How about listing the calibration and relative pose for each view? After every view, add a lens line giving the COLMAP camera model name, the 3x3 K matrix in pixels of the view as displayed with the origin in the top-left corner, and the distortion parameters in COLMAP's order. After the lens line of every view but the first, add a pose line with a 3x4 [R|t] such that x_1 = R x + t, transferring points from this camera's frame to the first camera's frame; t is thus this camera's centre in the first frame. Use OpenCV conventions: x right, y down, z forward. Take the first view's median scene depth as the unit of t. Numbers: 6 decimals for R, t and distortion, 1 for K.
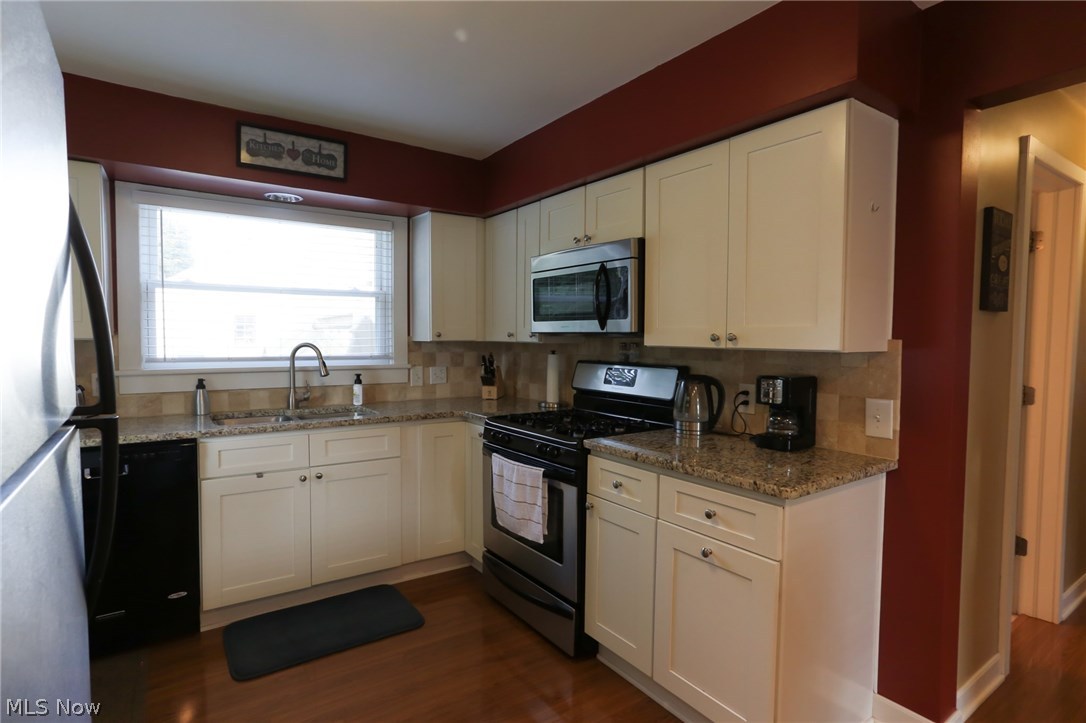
lens RADIAL K [[558.6, 0, 543.0], [0, 558.6, 361.5], [0, 0, 1]] dist [-0.055665, 0.044782]
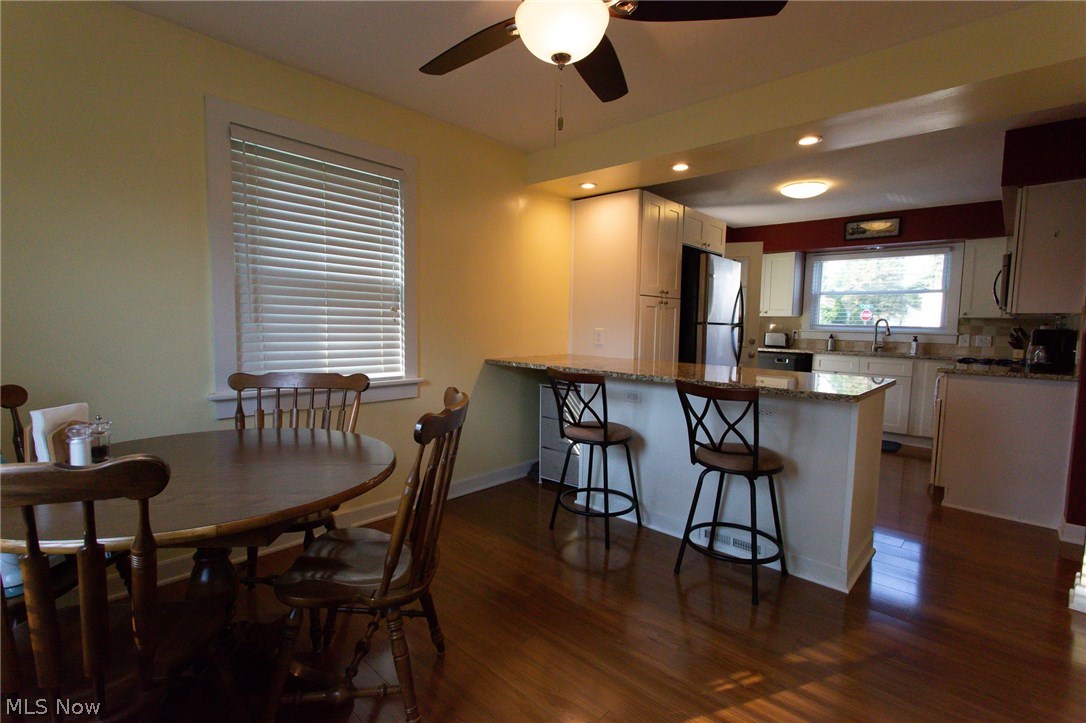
lens RADIAL K [[518.9, 0, 543.0], [0, 518.9, 361.5], [0, 0, 1]] dist [-0.003792, 0.014046]
pose [[0.228262, 0.073453, -0.970825, 1.218991], [-0.059656, 0.996332, 0.061356, 0.084799], [0.971770, 0.043910, 0.231807, -0.669518]]
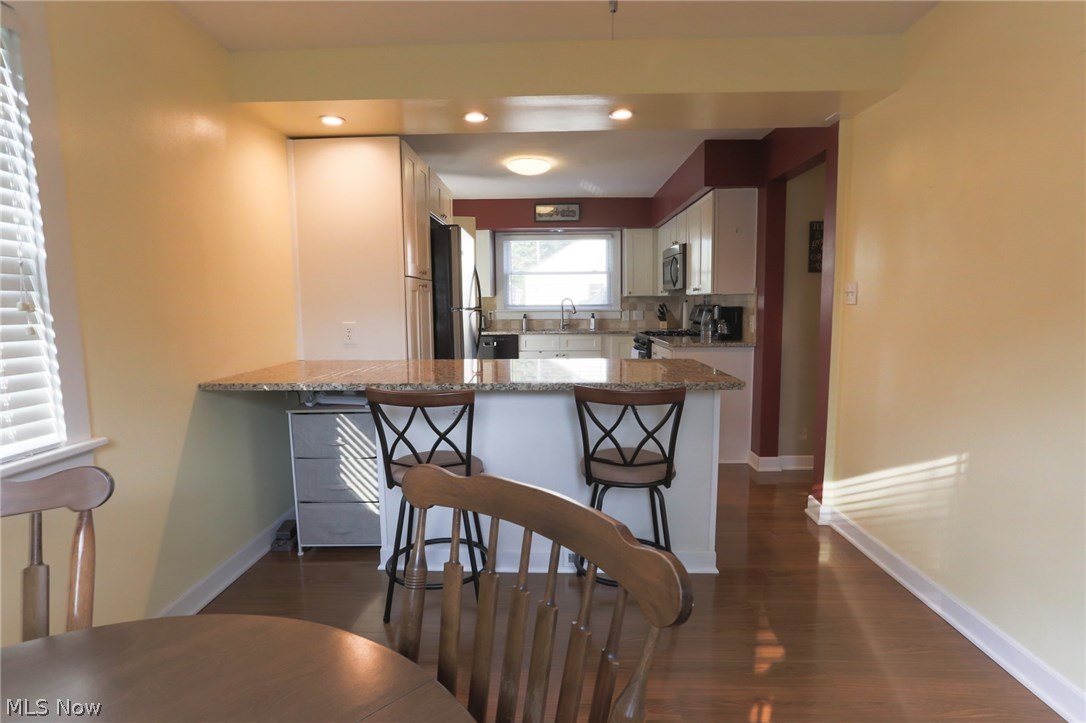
lens RADIAL K [[558.6, 0, 543.0], [0, 558.6, 361.5], [0, 0, 1]] dist [-0.055665, 0.044782]
pose [[0.808061, 0.046821, -0.587236, 0.832983], [-0.009247, 0.997722, 0.066825, 0.073762], [0.589027, -0.048568, 0.806653, -0.864995]]
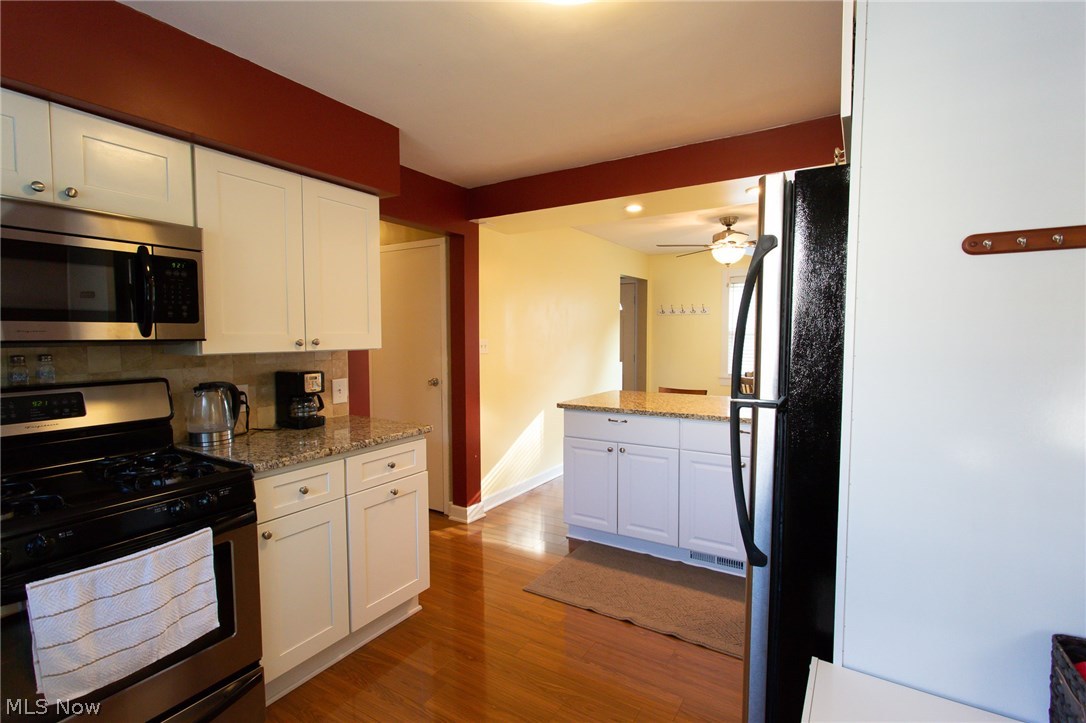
lens RADIAL K [[518.9, 0, 543.0], [0, 518.9, 361.5], [0, 0, 1]] dist [-0.003792, 0.014046]
pose [[-0.408291, -0.055664, 0.911153, -0.632664], [0.042200, 0.995921, 0.079753, -0.048815], [-0.911876, 0.071013, -0.404277, 0.690539]]
